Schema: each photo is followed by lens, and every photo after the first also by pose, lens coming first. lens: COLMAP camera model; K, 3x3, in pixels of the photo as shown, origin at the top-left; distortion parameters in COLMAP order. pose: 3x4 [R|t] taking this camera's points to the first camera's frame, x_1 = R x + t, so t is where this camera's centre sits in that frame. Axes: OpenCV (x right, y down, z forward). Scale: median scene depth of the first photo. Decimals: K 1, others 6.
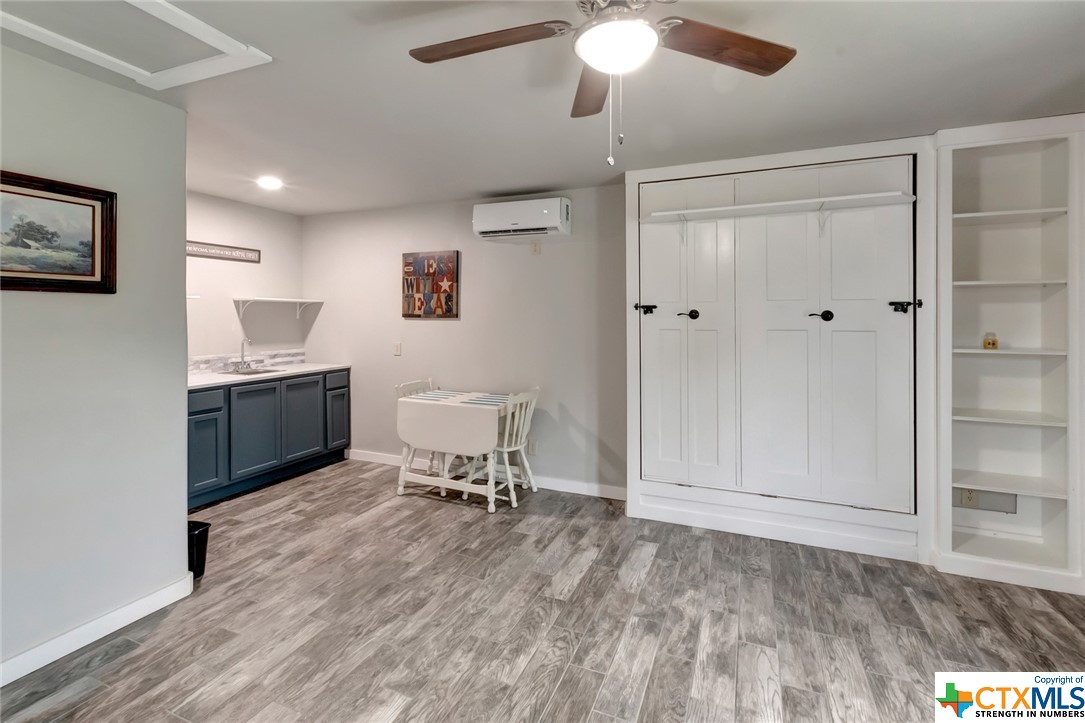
lens RADIAL K [[497.0, 0, 543.1], [0, 497.0, 382.9], [0, 0, 1]] dist [-0.001495, -0.000319]
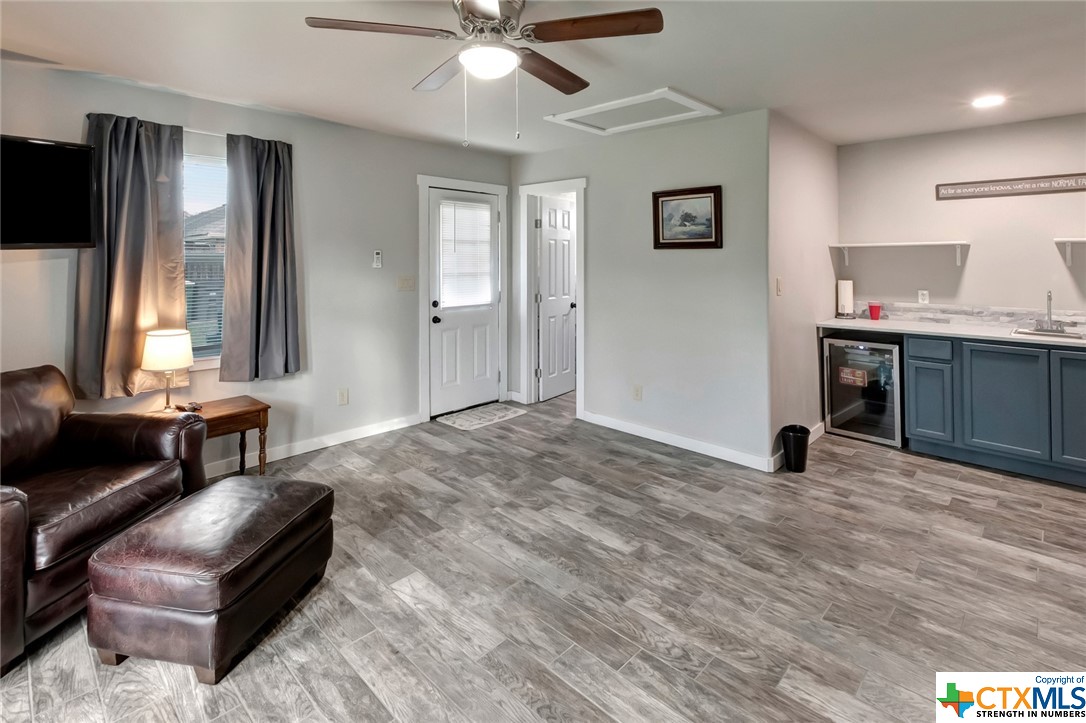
lens RADIAL K [[513.1, 0, 543.0], [0, 513.1, 361.5], [0, 0, 1]] dist [0.000267, -0.000056]
pose [[-0.370308, 0.183492, -0.910605, 0.854779], [-0.124245, 0.961703, 0.244315, -0.147668], [0.920562, 0.203610, -0.333329, 1.002908]]
